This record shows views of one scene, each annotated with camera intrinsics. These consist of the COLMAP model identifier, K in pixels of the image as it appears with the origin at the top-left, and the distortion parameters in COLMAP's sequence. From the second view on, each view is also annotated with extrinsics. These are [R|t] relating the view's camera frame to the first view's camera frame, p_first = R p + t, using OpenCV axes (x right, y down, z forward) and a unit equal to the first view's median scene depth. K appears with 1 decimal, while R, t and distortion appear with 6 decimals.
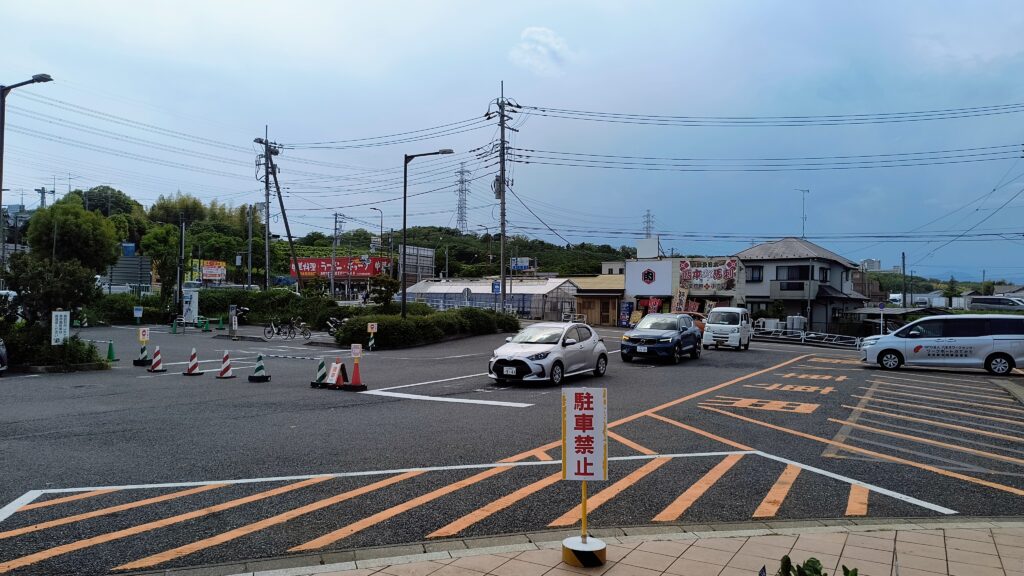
lens RADIAL K [[693.0, 0, 514.4], [0, 693.0, 294.9], [0, 0, 1]] dist [0.017512, -0.024741]
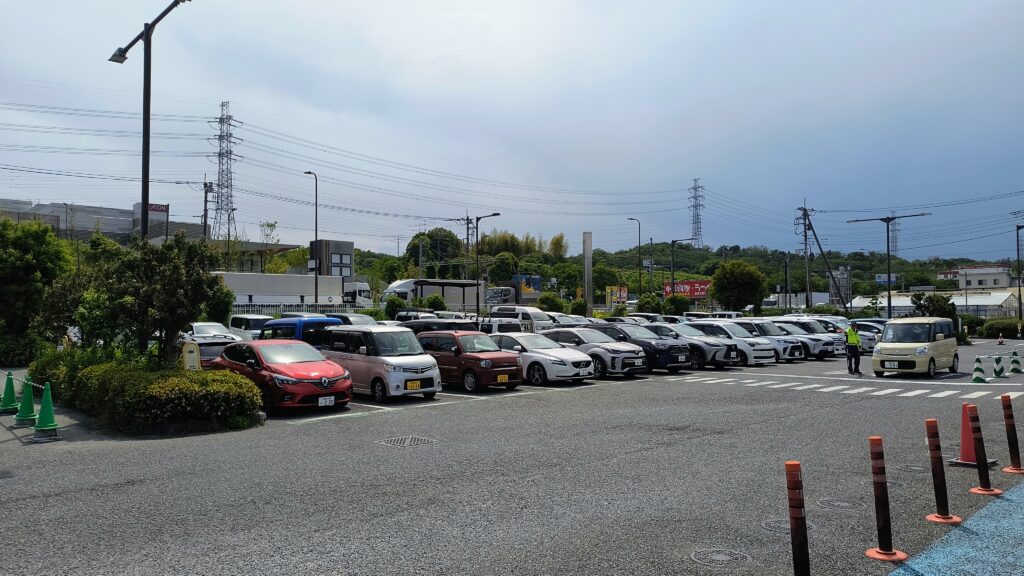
lens RADIAL K [[693.0, 0, 514.4], [0, 693.0, 280.3], [0, 0, 1]] dist [0.017512, -0.024741]
pose [[0.955644, -0.039953, -0.291803, -0.495089], [0.027198, 0.998494, -0.047639, -0.010732], [0.293267, 0.037589, 0.955291, -0.581255]]
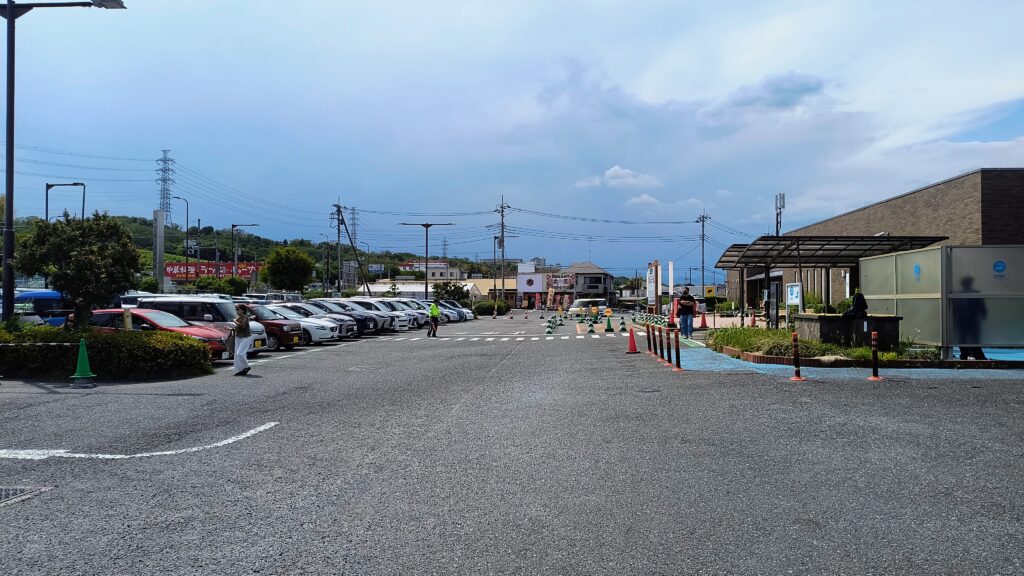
lens RADIAL K [[693.0, 0, 521.2], [0, 693.0, 290.2], [0, 0, 1]] dist [0.017512, -0.024741]
pose [[0.900912, -0.007848, 0.433930, -0.661104], [0.007266, 0.999969, 0.003001, -0.010960], [-0.433940, 0.000449, 0.900942, -0.717793]]
